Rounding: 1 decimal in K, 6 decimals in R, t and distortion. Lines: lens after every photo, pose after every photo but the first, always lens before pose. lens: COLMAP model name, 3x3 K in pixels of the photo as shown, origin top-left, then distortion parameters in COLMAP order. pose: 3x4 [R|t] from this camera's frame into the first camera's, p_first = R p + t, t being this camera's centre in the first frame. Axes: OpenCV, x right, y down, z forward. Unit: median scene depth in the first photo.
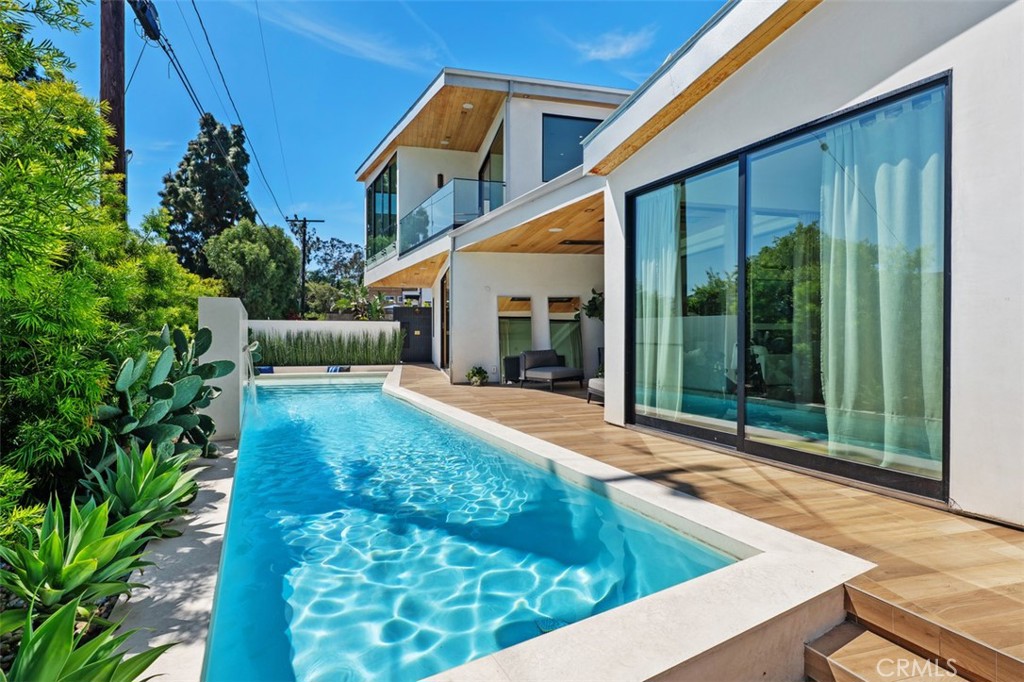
lens RADIAL K [[470.0, 0, 512.0], [0, 470.0, 341.0], [0, 0, 1]] dist [-0.000377, -0.000018]
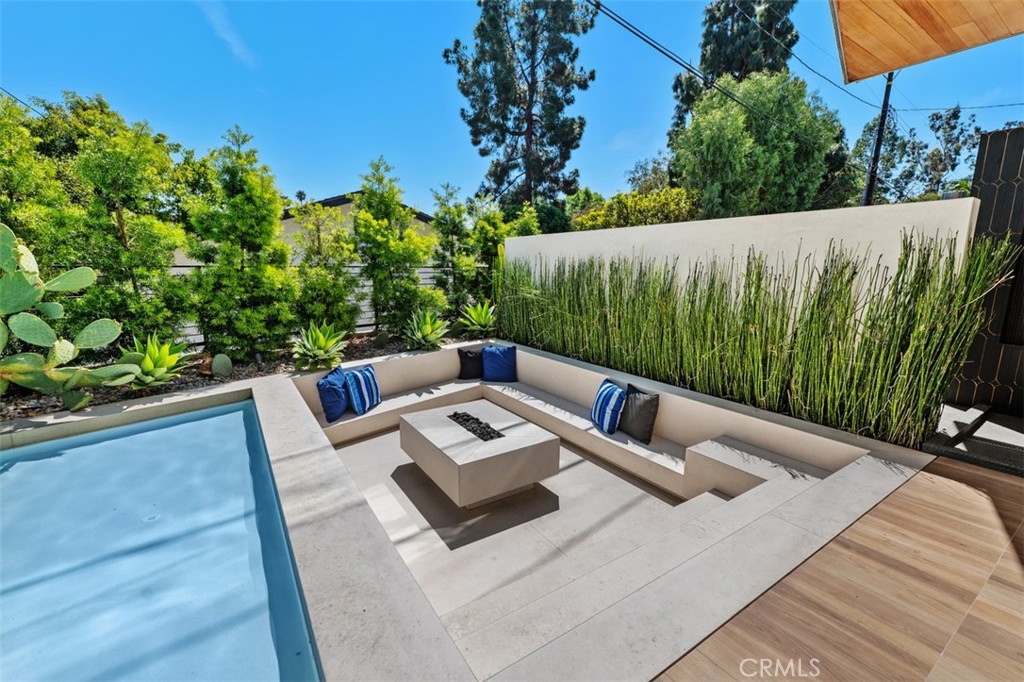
lens RADIAL K [[434.6, 0, 512.0], [0, 434.6, 341.0], [0, 0, 1]] dist [0.001082, -0.000571]
pose [[0.359705, 0.154303, -0.920219, -0.107483], [-0.015292, 0.987074, 0.159536, -0.009097], [0.932941, -0.043314, 0.357415, 0.568568]]
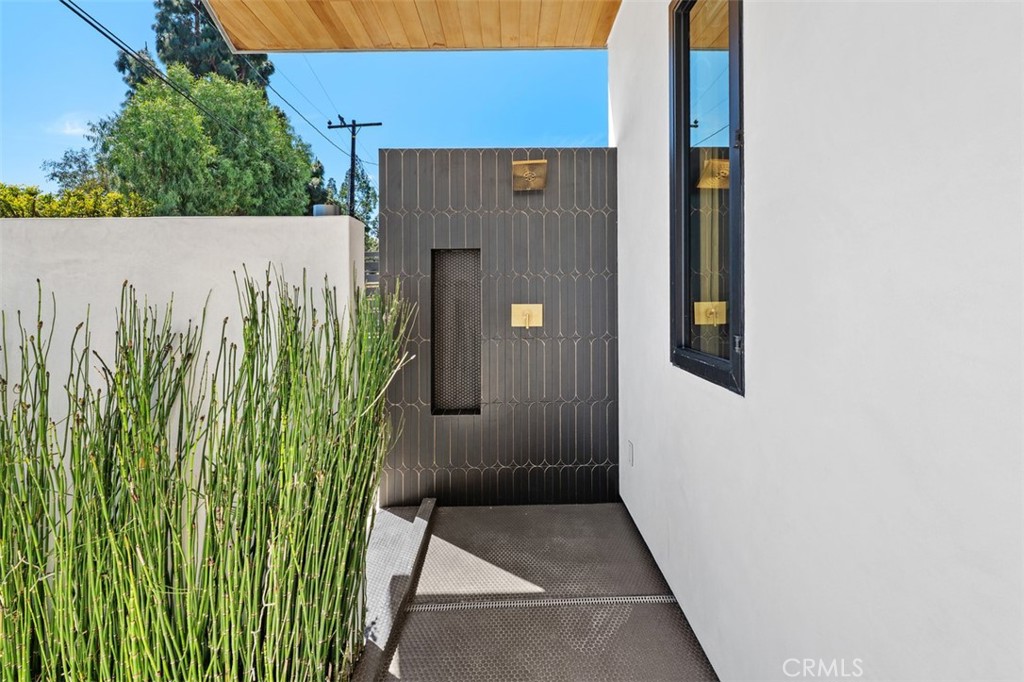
lens RADIAL K [[434.6, 0, 512.0], [0, 434.6, 341.0], [0, 0, 1]] dist [0.001082, -0.000571]
pose [[0.976182, 0.017570, -0.216240, -0.133340], [0.003205, 0.995438, 0.095352, -0.017024], [0.216929, -0.093774, 0.971673, 0.654135]]
